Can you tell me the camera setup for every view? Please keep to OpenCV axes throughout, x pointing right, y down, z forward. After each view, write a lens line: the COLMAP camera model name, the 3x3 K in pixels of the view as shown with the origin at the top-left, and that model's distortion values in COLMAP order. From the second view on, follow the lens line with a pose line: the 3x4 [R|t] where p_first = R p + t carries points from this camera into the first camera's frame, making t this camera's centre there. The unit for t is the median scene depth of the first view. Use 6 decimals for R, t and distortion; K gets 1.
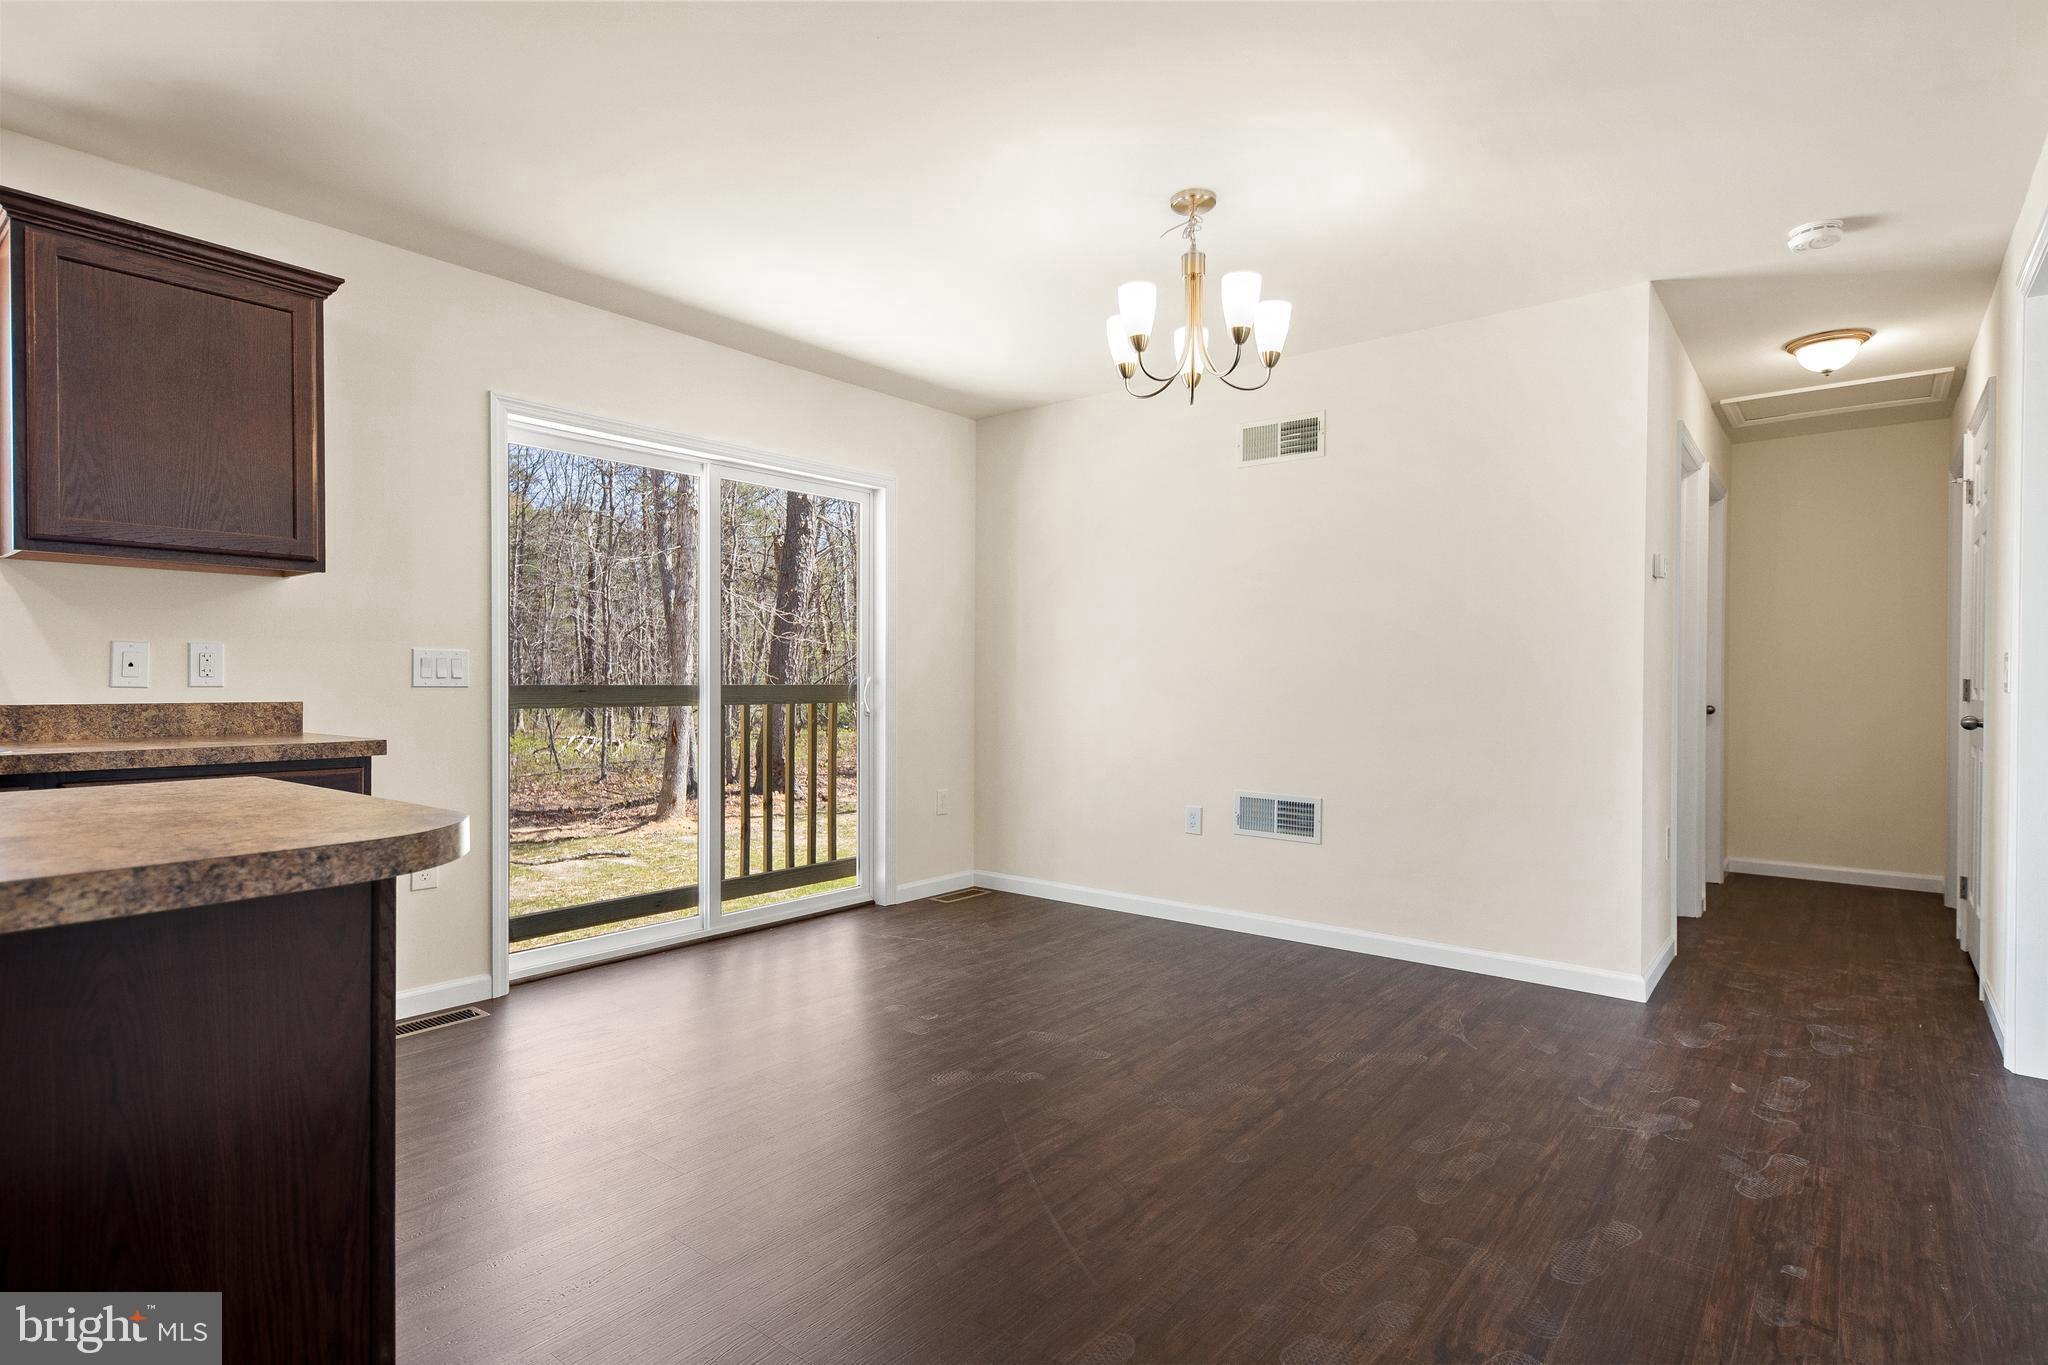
lens RADIAL K [[1035.5, 0, 1024.4], [0, 1035.5, 687.1], [0, 0, 1]] dist [0.008410, 0.000715]
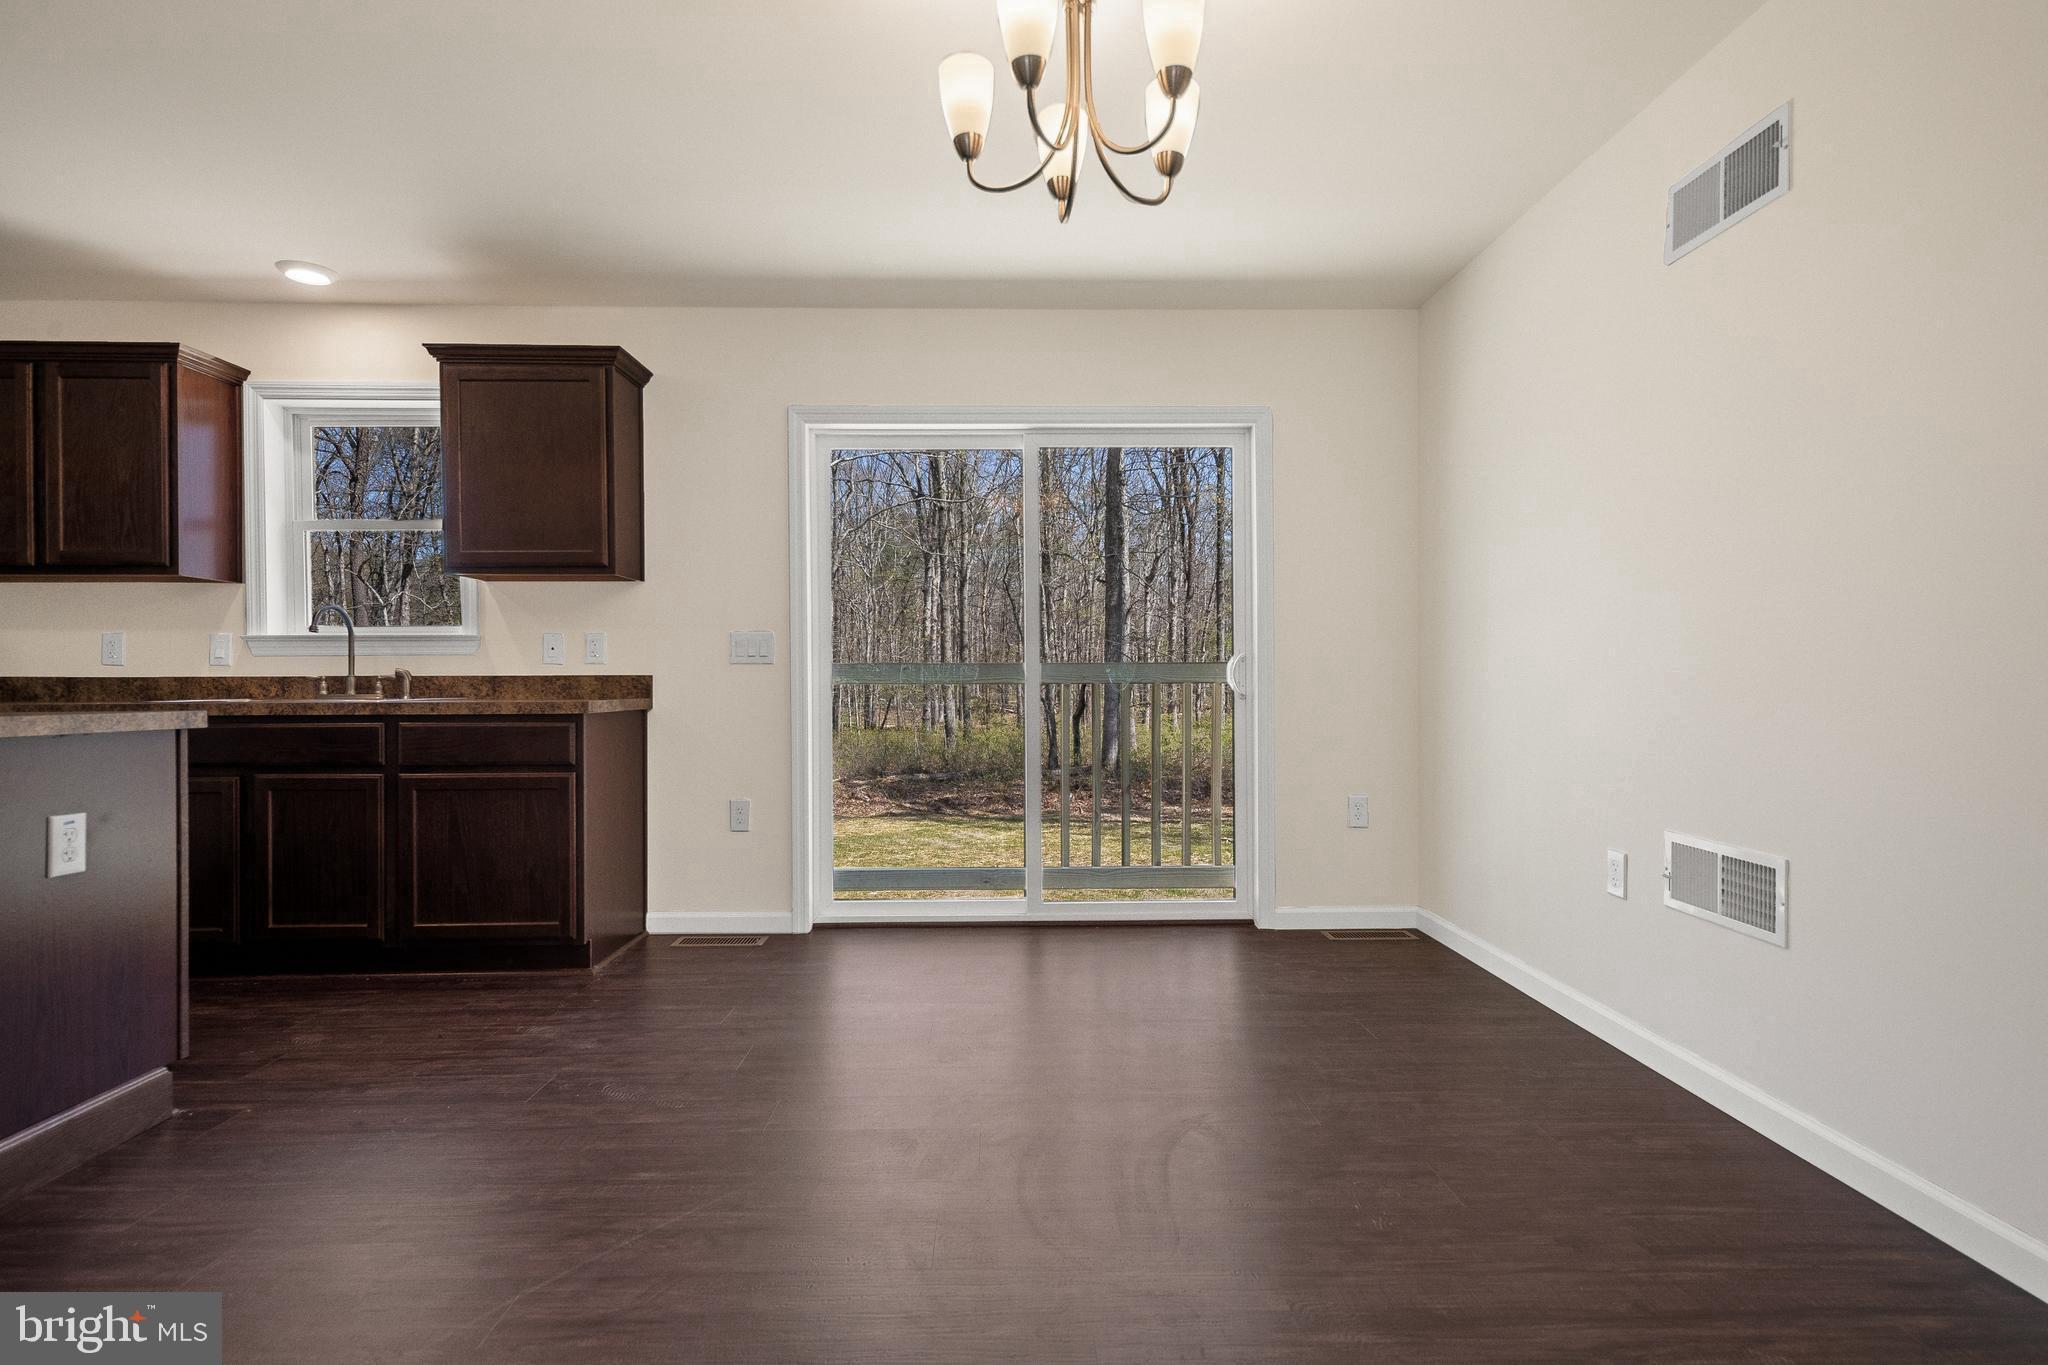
lens RADIAL K [[1035.5, 0, 1024.4], [0, 1035.5, 687.1], [0, 0, 1]] dist [0.008410, 0.000715]
pose [[0.640393, -0.001669, -0.768046, 0.608859], [0.000419, 0.999998, -0.001823, 0.031544], [0.768047, 0.000846, 0.640393, 0.524515]]
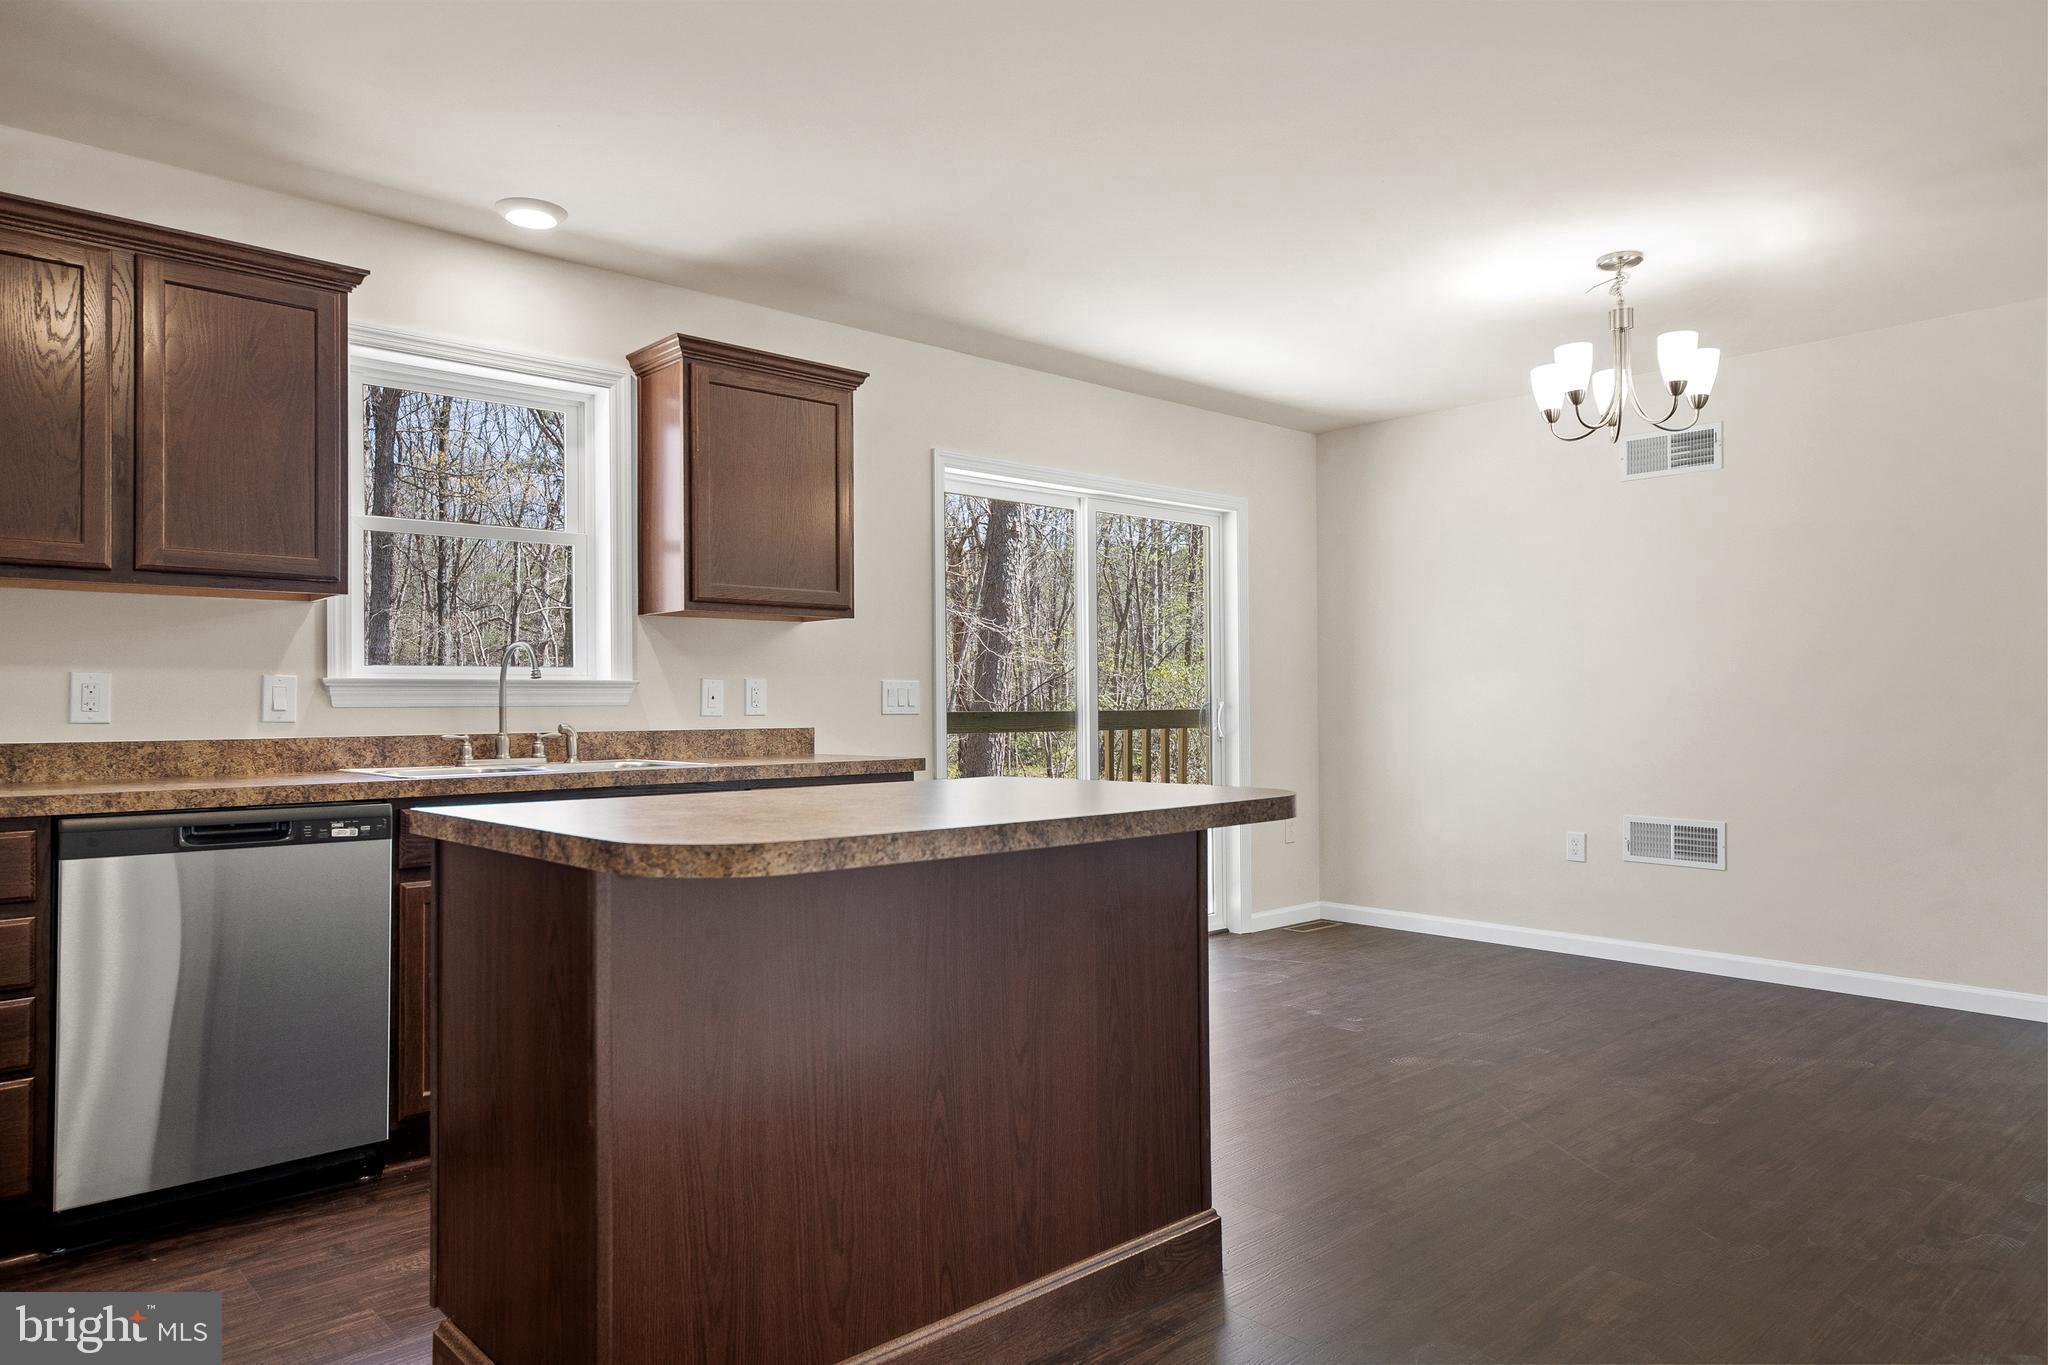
lens RADIAL K [[1299.3, 0, 1018.9], [0, 1299.3, 686.7], [0, 0, 1]] dist [0.017336, -0.000323]
pose [[0.988277, -0.011579, -0.152234, -0.242501], [0.008480, 0.999744, -0.020992, 0.000818], [0.152438, 0.019455, 0.988122, -0.414107]]
